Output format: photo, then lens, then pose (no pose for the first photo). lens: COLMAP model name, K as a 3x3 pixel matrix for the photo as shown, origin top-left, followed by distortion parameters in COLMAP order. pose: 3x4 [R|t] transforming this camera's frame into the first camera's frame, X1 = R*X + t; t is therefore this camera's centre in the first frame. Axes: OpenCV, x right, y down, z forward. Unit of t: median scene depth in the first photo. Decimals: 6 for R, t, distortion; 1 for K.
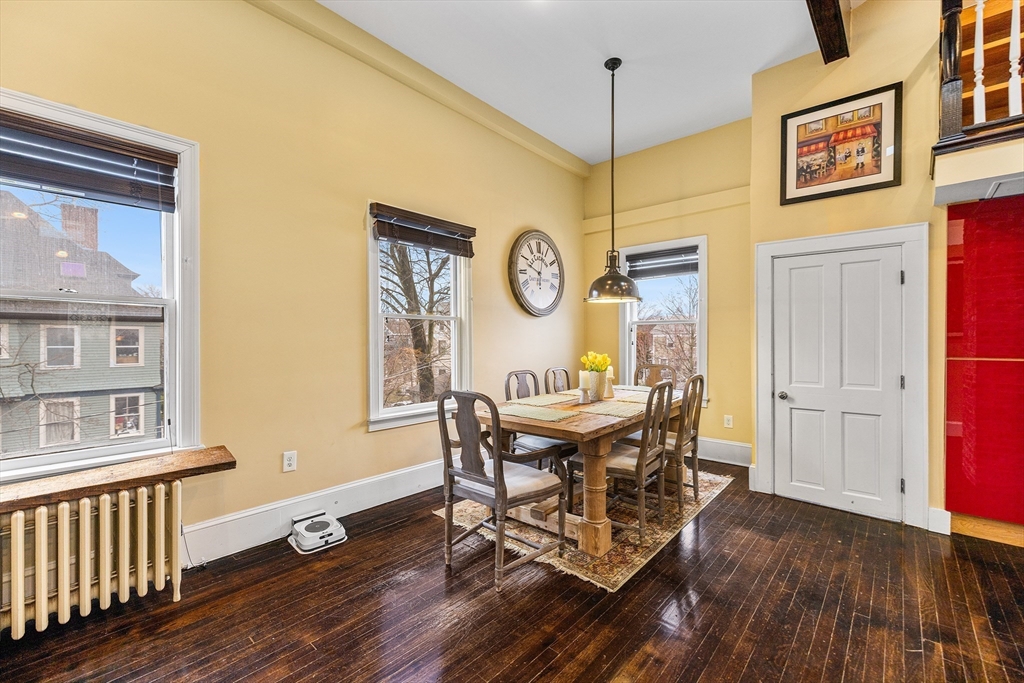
lens RADIAL K [[441.6, 0, 508.4], [0, 441.6, 341.3], [0, 0, 1]] dist [0.003956, 0.000447]
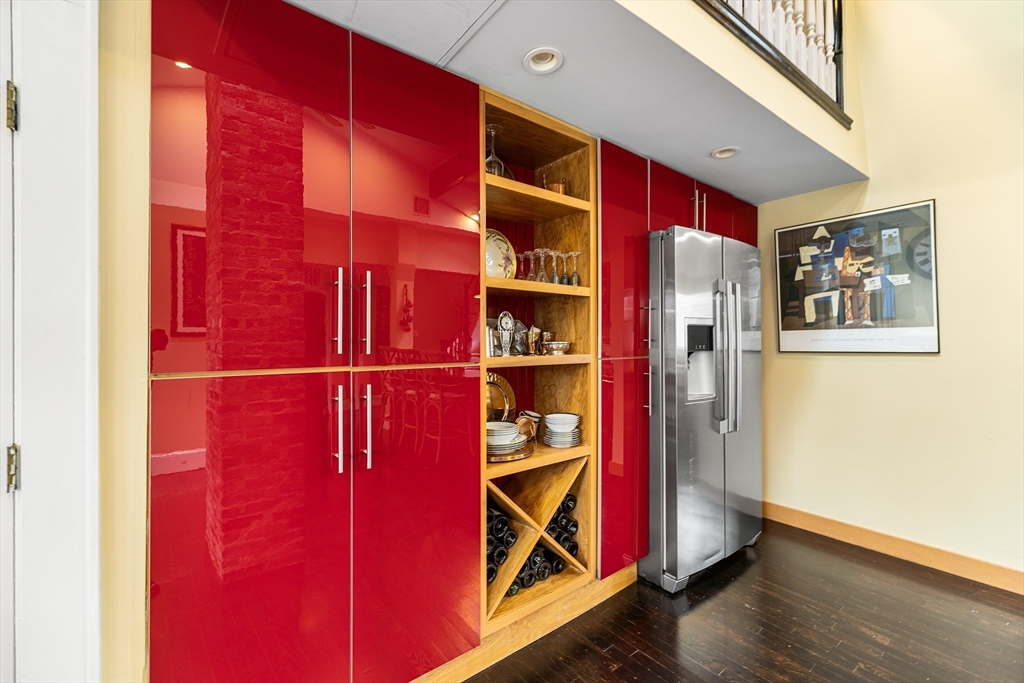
lens RADIAL K [[441.6, 0, 508.8], [0, 441.6, 339.9], [0, 0, 1]] dist [0.003956, 0.000447]
pose [[0.182192, -0.000892, 0.983263, 0.535261], [0.015089, 0.999884, -0.001889, 0.011899], [-0.983147, 0.015181, 0.182185, 0.508783]]
